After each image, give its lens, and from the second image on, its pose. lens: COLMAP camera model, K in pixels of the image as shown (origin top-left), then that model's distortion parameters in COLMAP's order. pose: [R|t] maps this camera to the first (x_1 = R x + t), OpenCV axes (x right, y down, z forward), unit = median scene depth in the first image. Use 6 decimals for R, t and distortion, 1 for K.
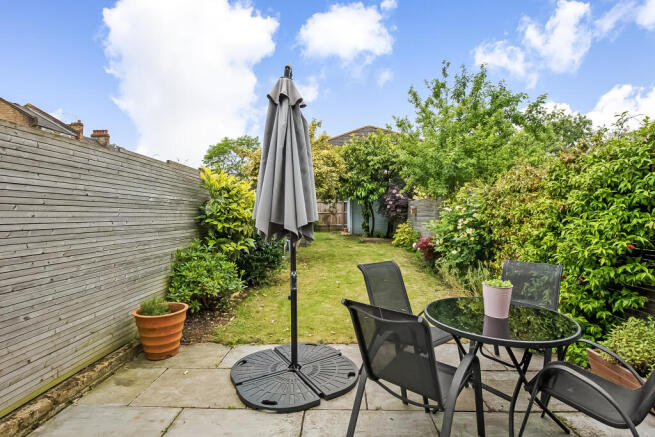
lens RADIAL K [[329.1, 0, 327.5], [0, 329.1, 218.5], [0, 0, 1]] dist [-0.002449, 0.000035]
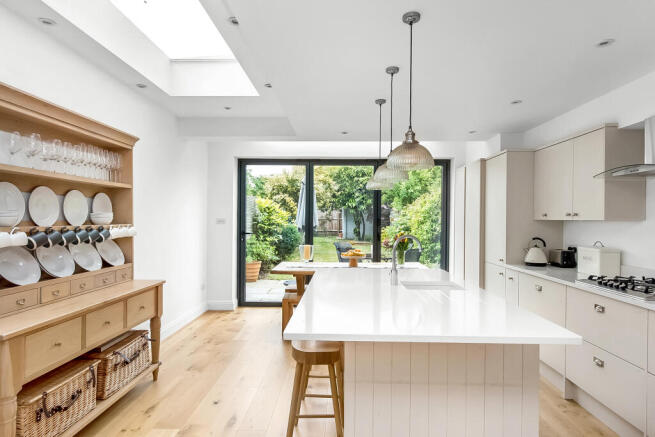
lens RADIAL K [[389.4, 0, 328.5], [0, 389.4, 221.1], [0, 0, 1]] dist [0.000596, 0.000112]
pose [[0.999913, 0.011037, 0.007236, 0.009816], [-0.010971, 0.999899, -0.009078, 0.000834], [-0.007335, 0.008998, 0.999933, -0.621161]]
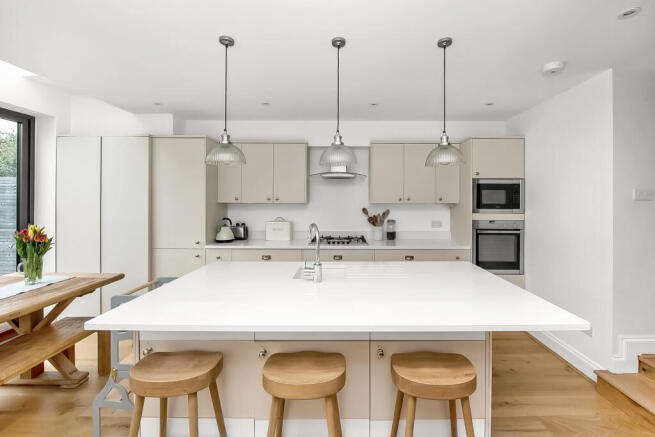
lens RADIAL K [[296.5, 0, 328.4], [0, 296.5, 196.7], [0, 0, 1]] dist [0.000558, 0.000103]
pose [[-0.044471, 0.004337, 0.999001, -0.141598], [0.003428, 0.999985, -0.004189, -0.012677], [-0.999005, 0.003238, -0.044485, -0.310666]]
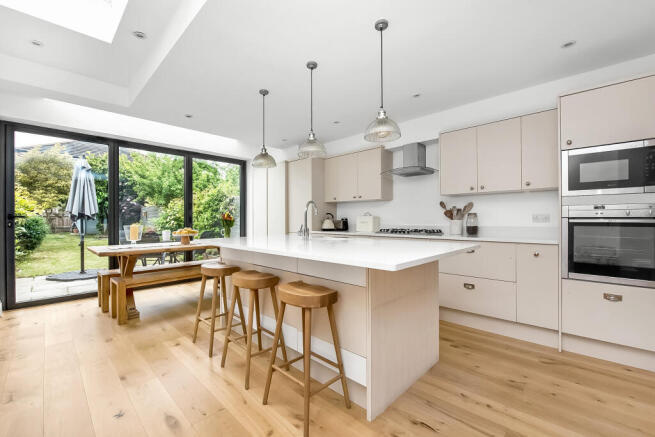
lens RADIAL K [[272.9, 0, 328.4], [0, 272.9, 219.3], [0, 0, 1]] dist [0.000556, -0.007418]
pose [[0.669832, 0.001357, 0.742511, -0.112499], [0.010533, 0.999880, -0.011330, 0.028770], [-0.742438, 0.015410, 0.669738, -0.514950]]
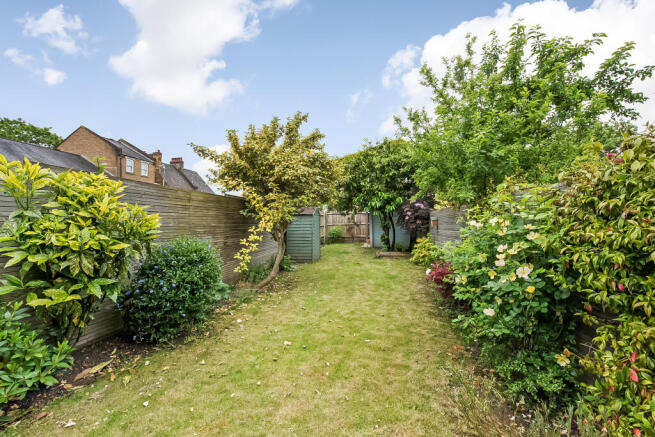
lens RADIAL K [[277.8, 0, 328.1], [0, 277.8, 220.8], [0, 0, 1]] dist [-0.021809, -0.000482]
pose [[0.988736, -0.008589, -0.149422, 0.123770], [0.004818, 0.999661, -0.025577, -0.014603], [0.149592, 0.024569, 0.988443, 0.326465]]
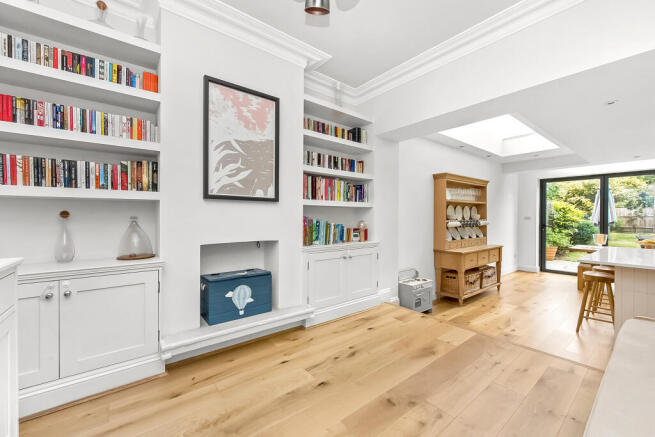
lens RADIAL K [[264.9, 0, 327.5], [0, 264.9, 218.5], [0, 0, 1]] dist [0.001286, 0.000024]
pose [[0.645670, 0.009004, -0.763564, 0.039498], [-0.012007, 0.999927, 0.001637, 0.003157], [0.763523, 0.008111, 0.645730, -0.870219]]
